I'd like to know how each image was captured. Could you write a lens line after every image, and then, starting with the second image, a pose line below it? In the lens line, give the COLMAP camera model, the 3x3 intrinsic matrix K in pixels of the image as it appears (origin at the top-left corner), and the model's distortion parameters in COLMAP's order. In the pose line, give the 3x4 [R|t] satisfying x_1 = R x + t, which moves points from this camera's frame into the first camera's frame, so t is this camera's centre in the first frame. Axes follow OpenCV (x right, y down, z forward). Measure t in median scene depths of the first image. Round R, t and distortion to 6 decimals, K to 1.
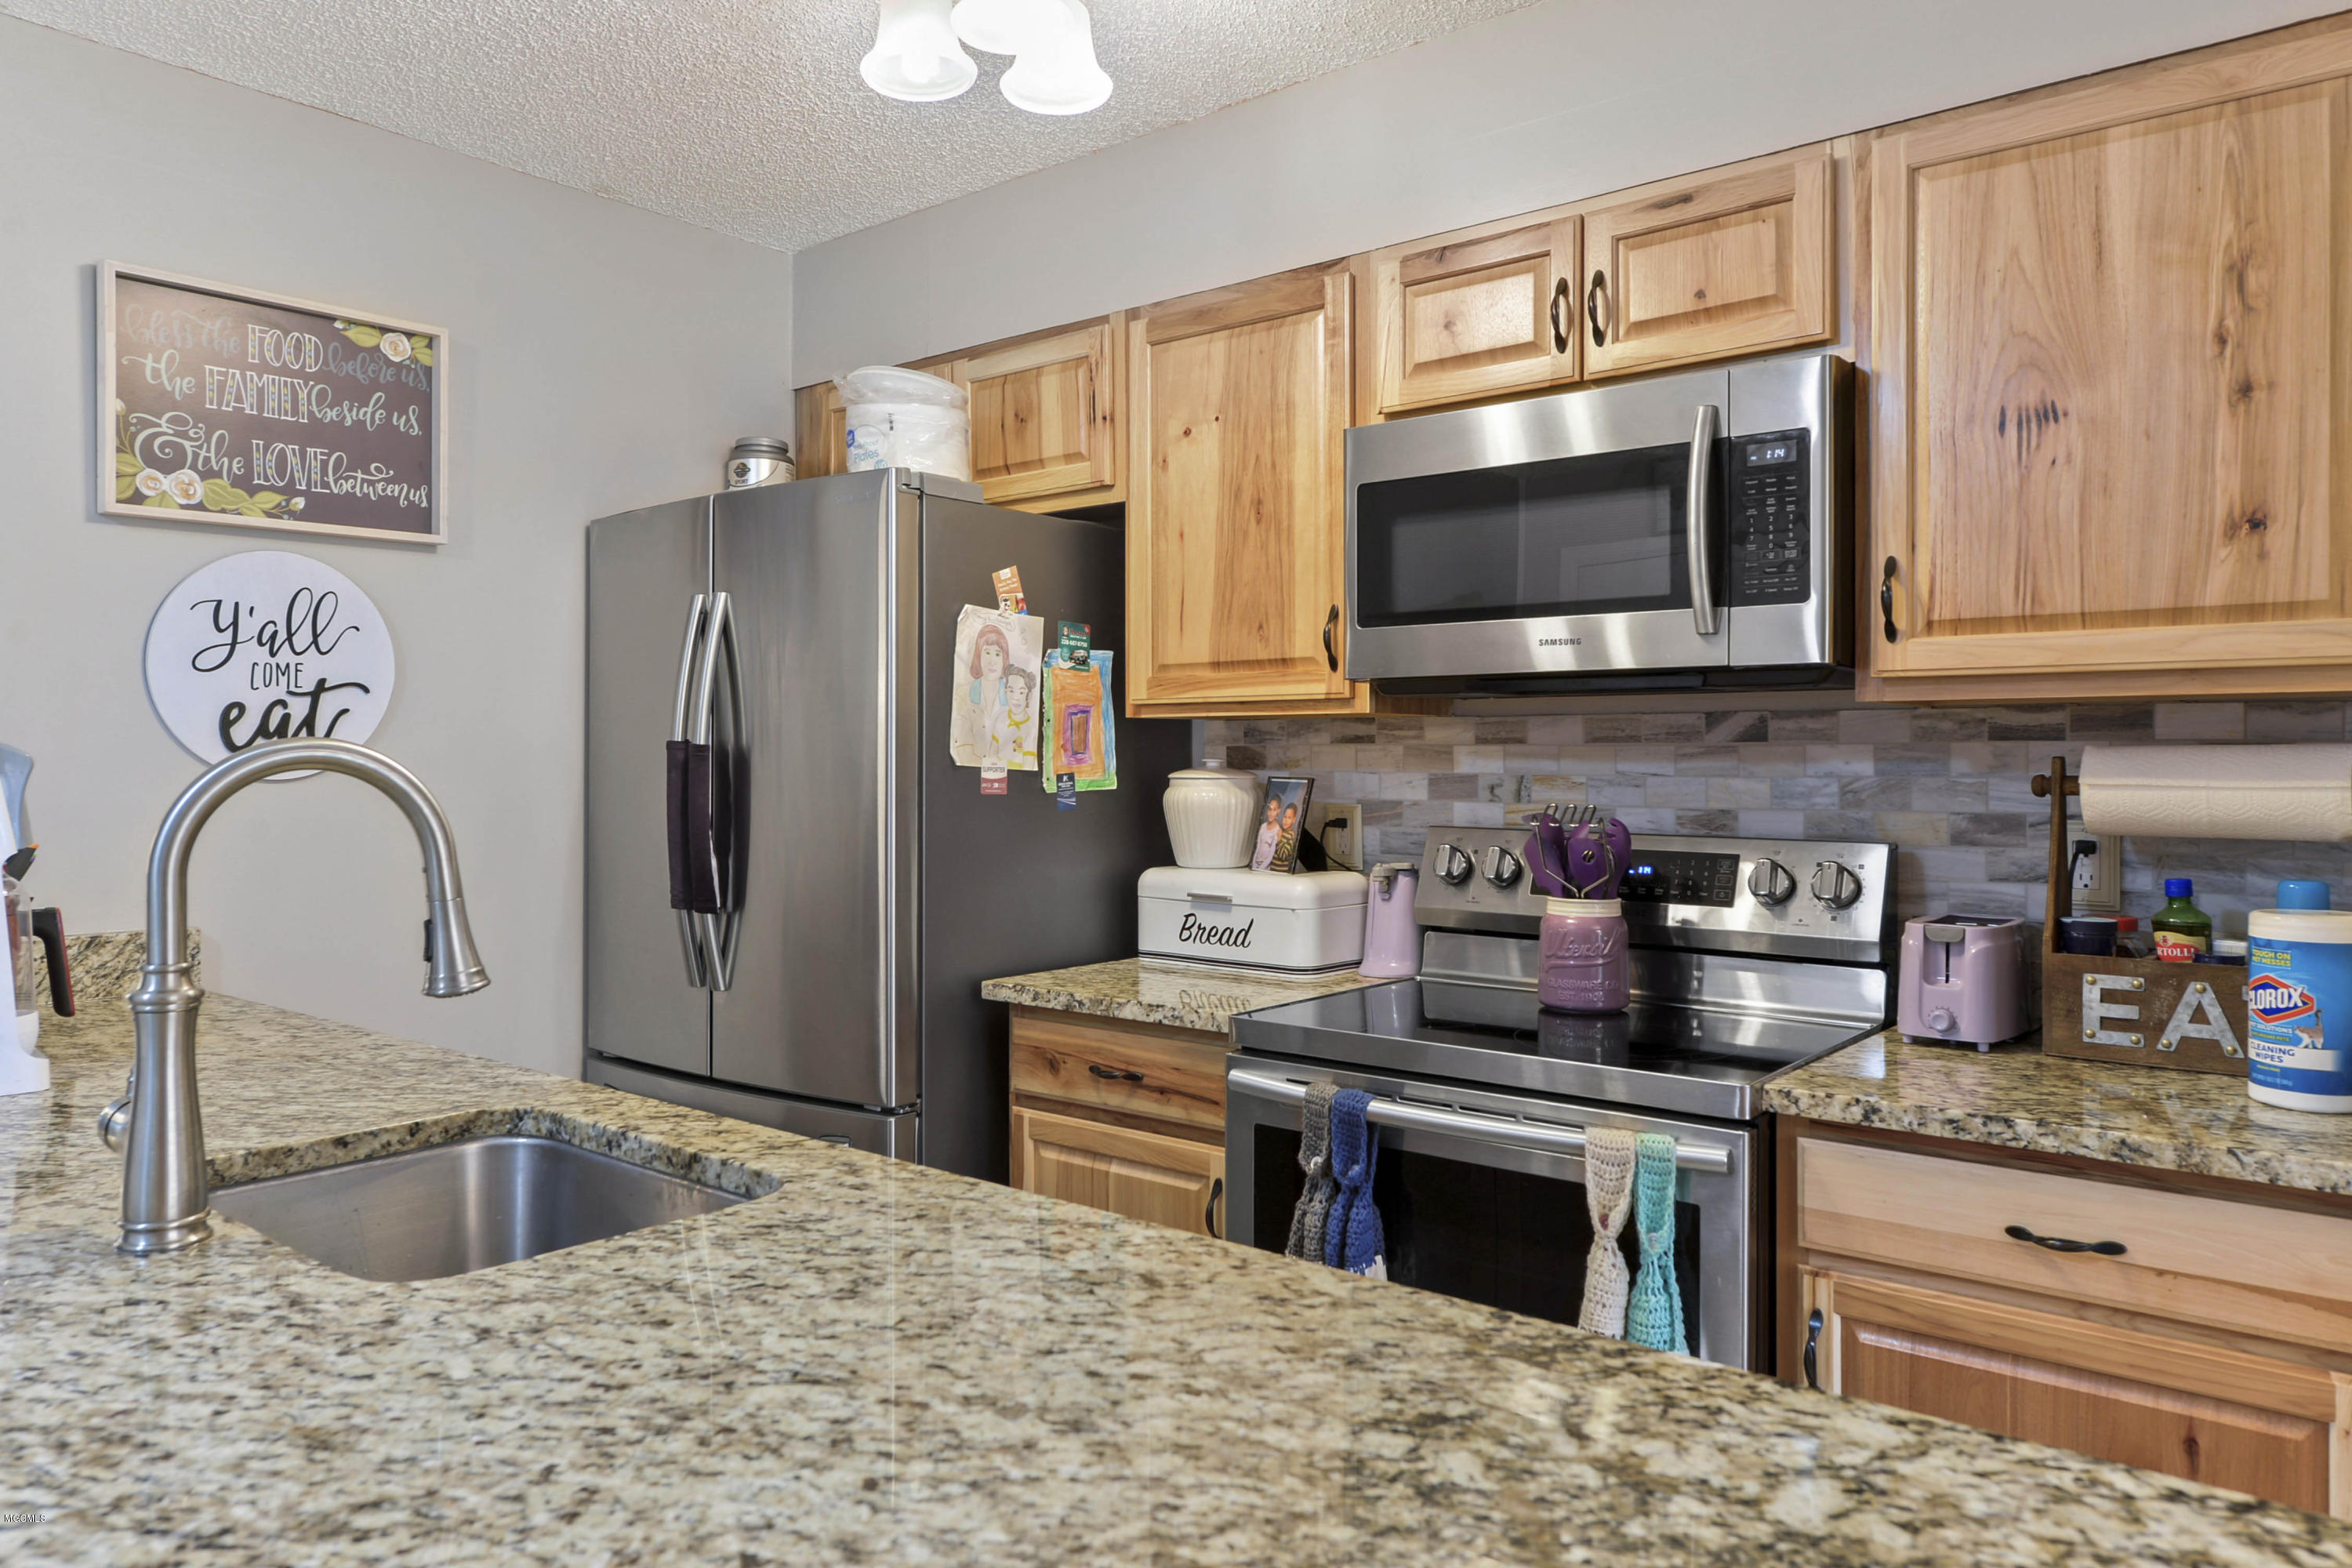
lens RADIAL K [[1568.3, 0, 1186.2], [0, 1568.3, 755.7], [0, 0, 1]] dist [0.007193, 0.004105]
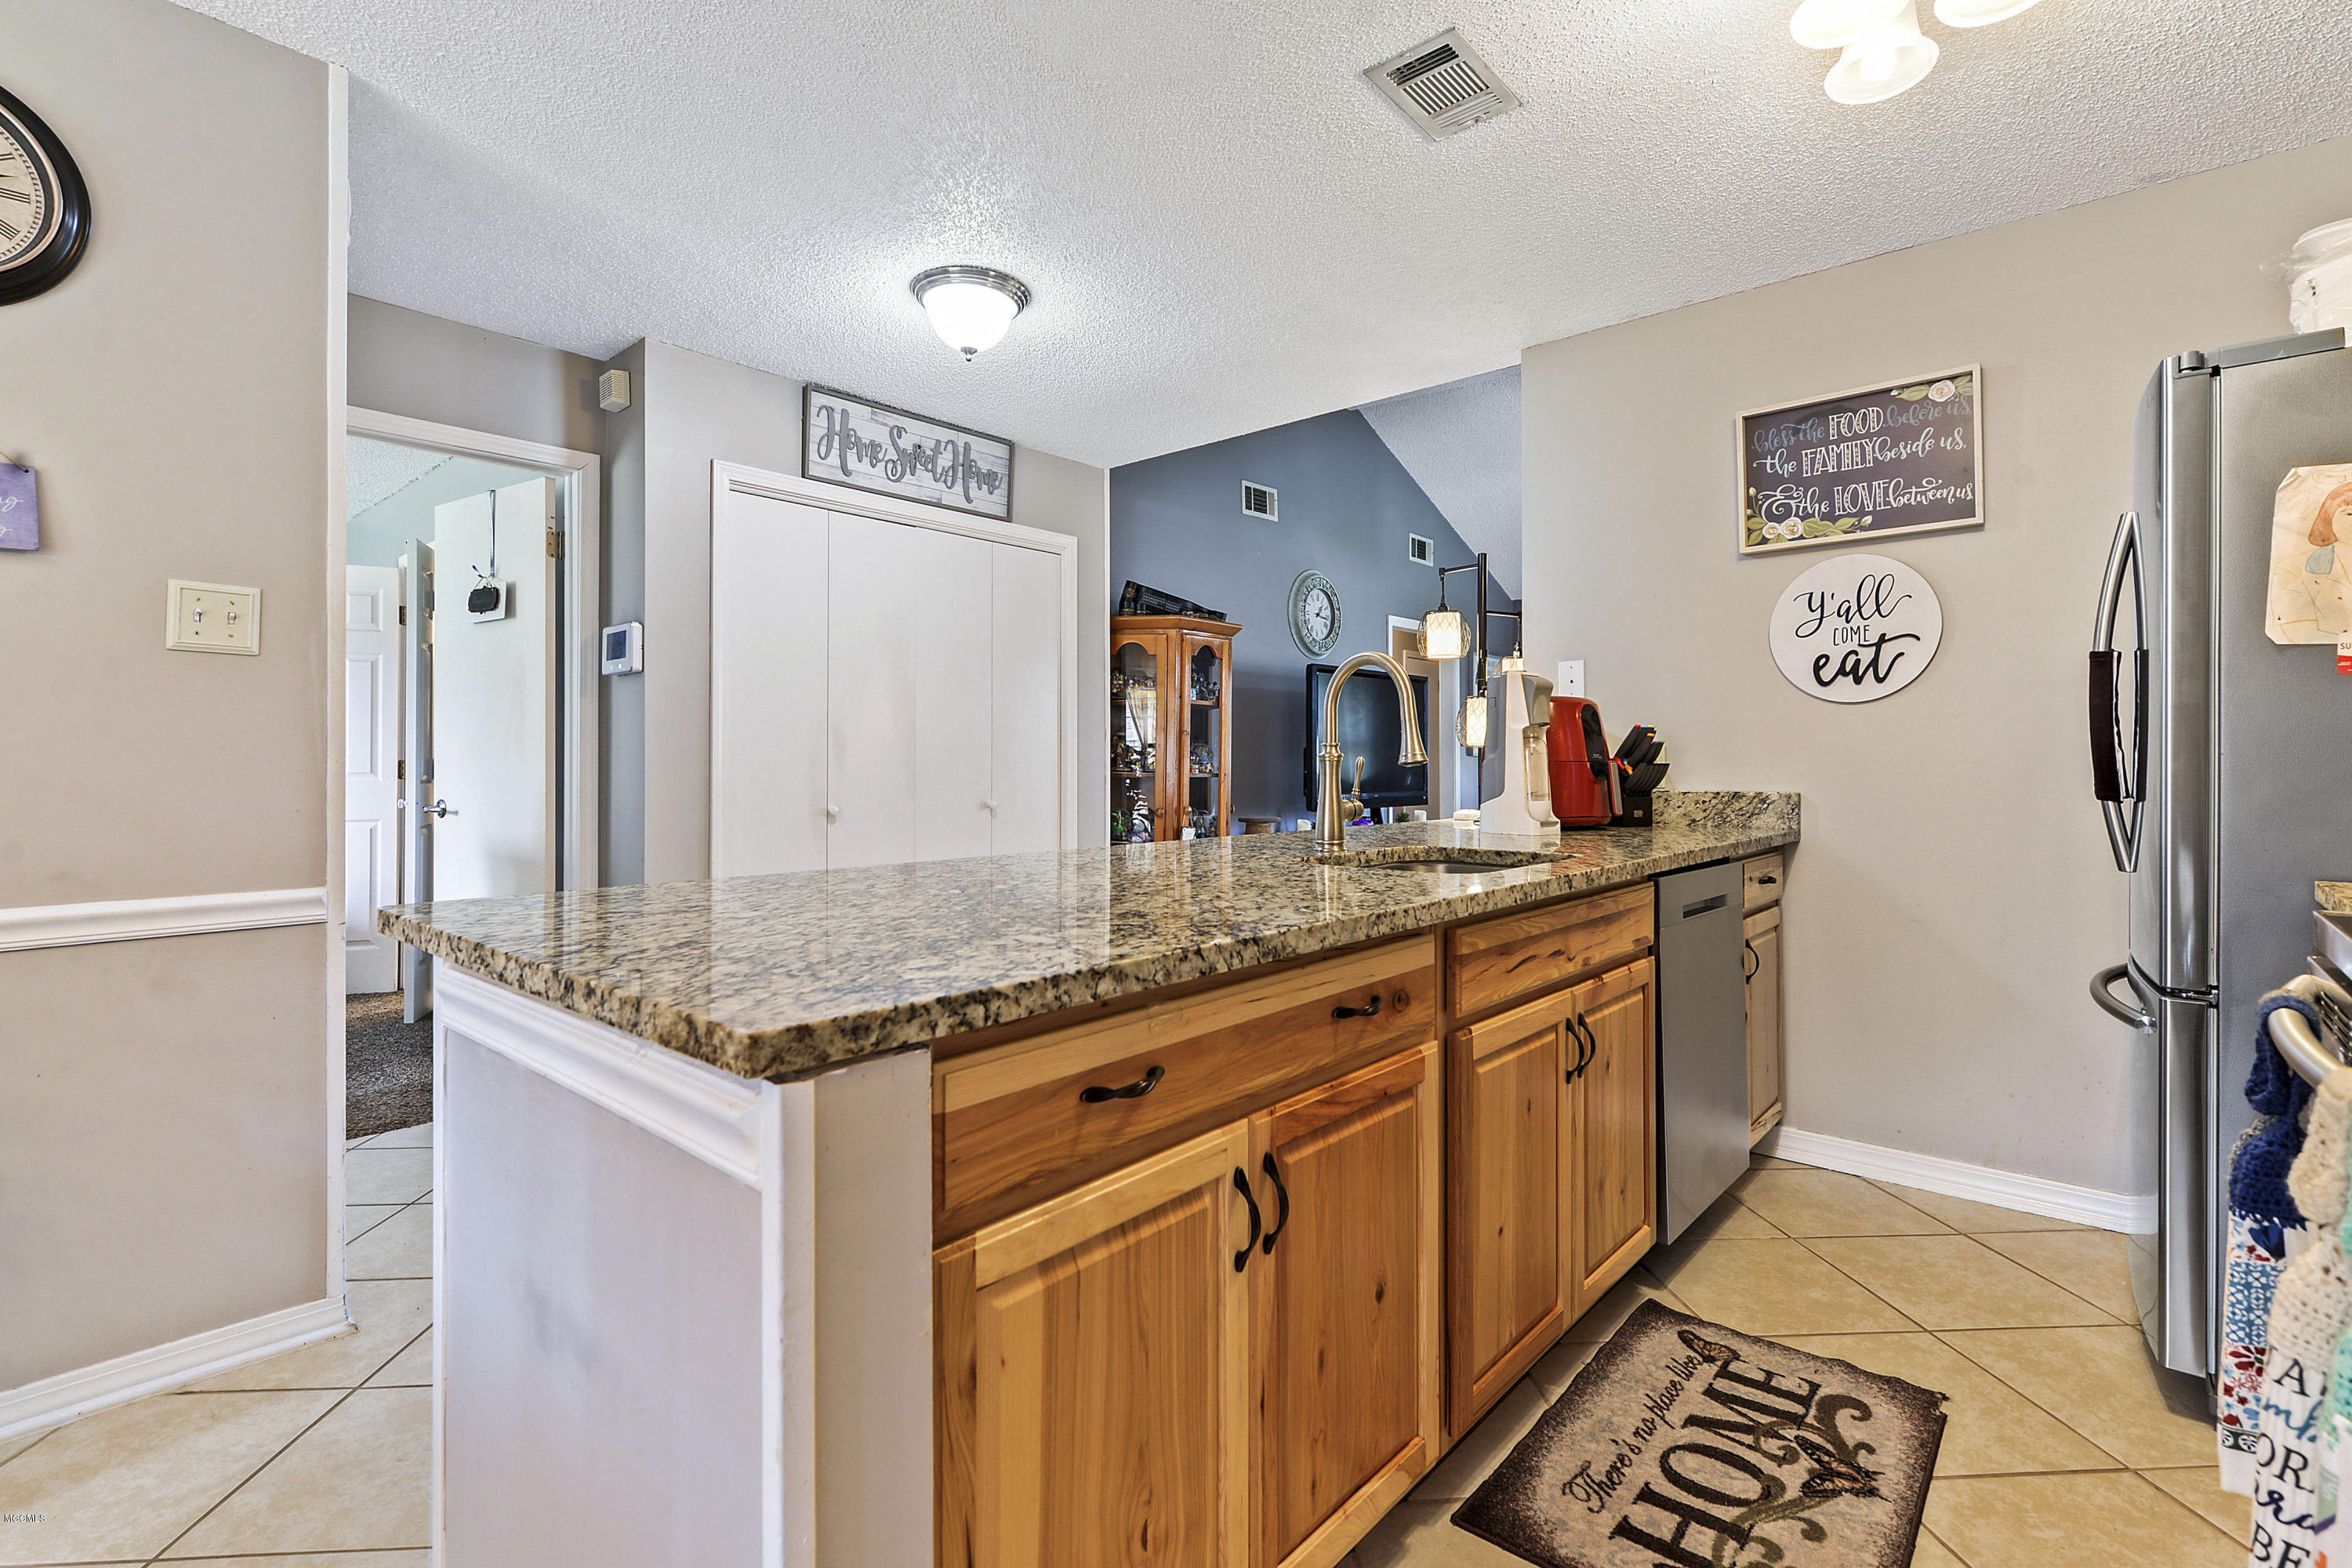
lens RADIAL K [[1049.2, 0, 1099.0], [0, 1049.2, 757.8], [0, 0, 1]] dist [-0.014859, -0.000835]
pose [[-0.069664, -0.003877, -0.997563, 0.514003], [-0.004533, 0.999983, -0.003570, 0.079904], [0.997560, 0.004273, -0.069680, 0.348309]]
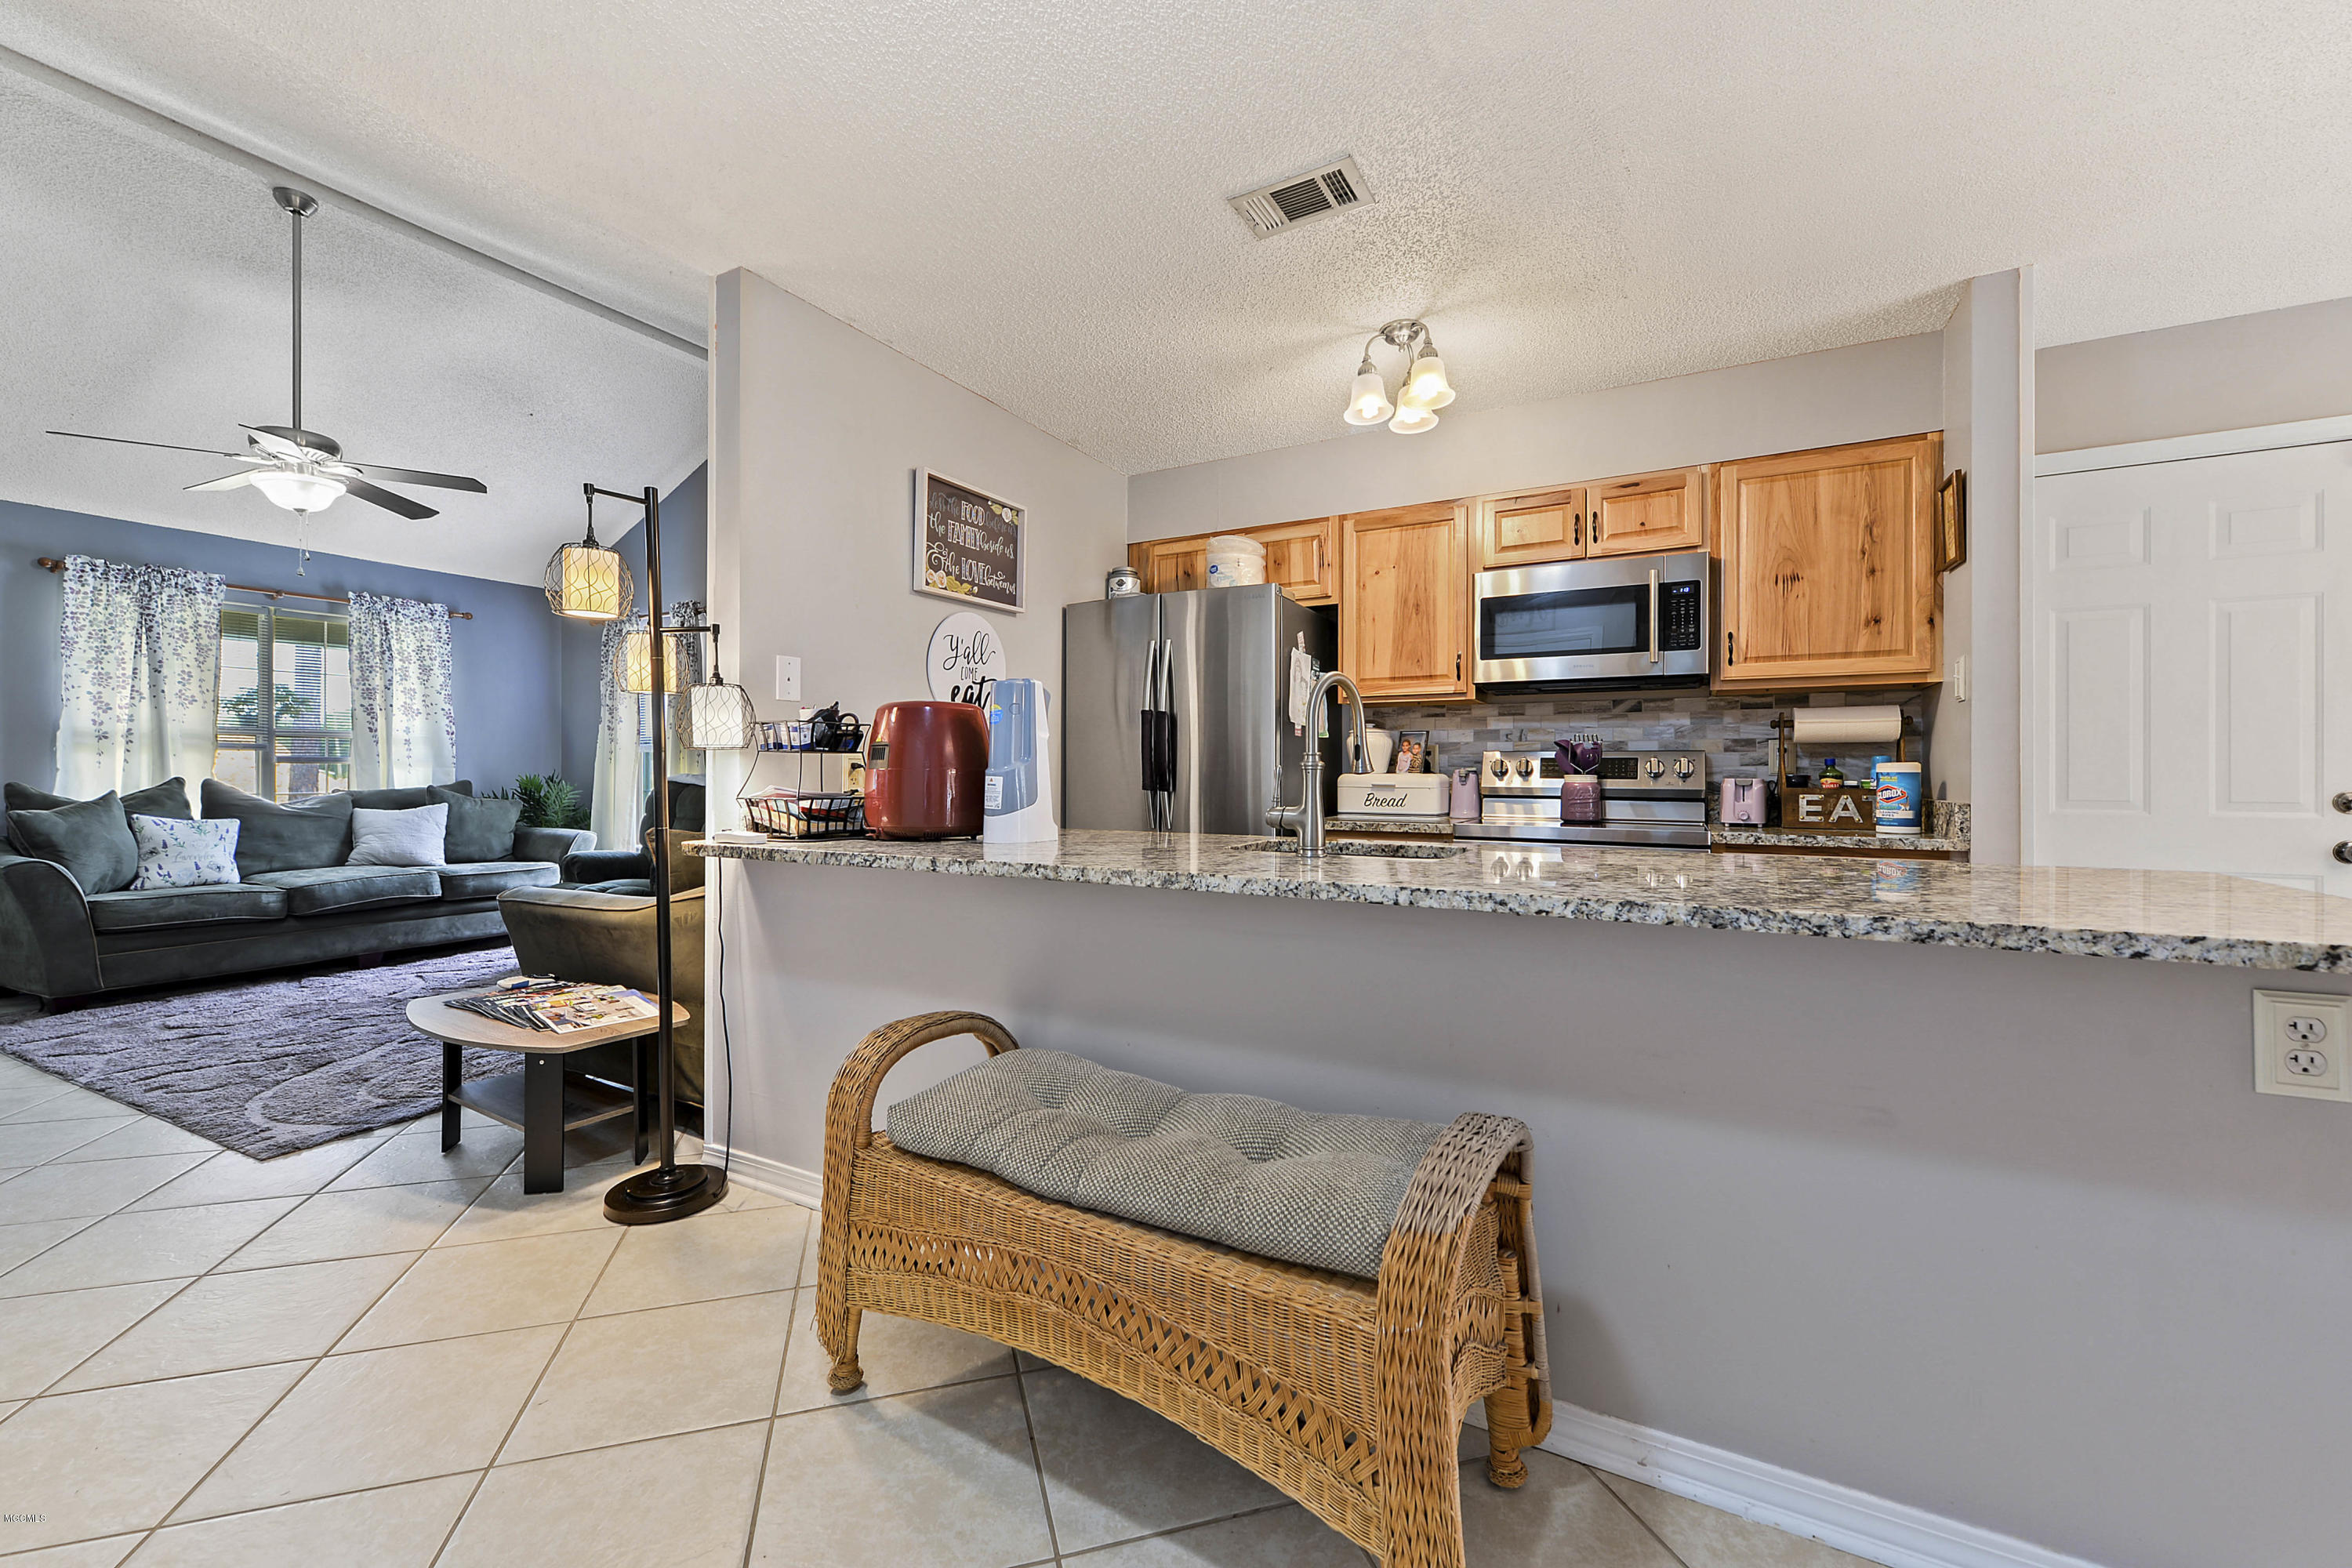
lens RADIAL K [[931.4, 0, 1163.6], [0, 931.4, 773.0], [0, 0, 1]] dist [0.006878, -0.002112]
pose [[0.982431, 0.001876, 0.186616, -0.579044], [-0.001704, 0.999998, -0.001085, 0.082522], [-0.186618, 0.000748, 0.982432, -0.245220]]
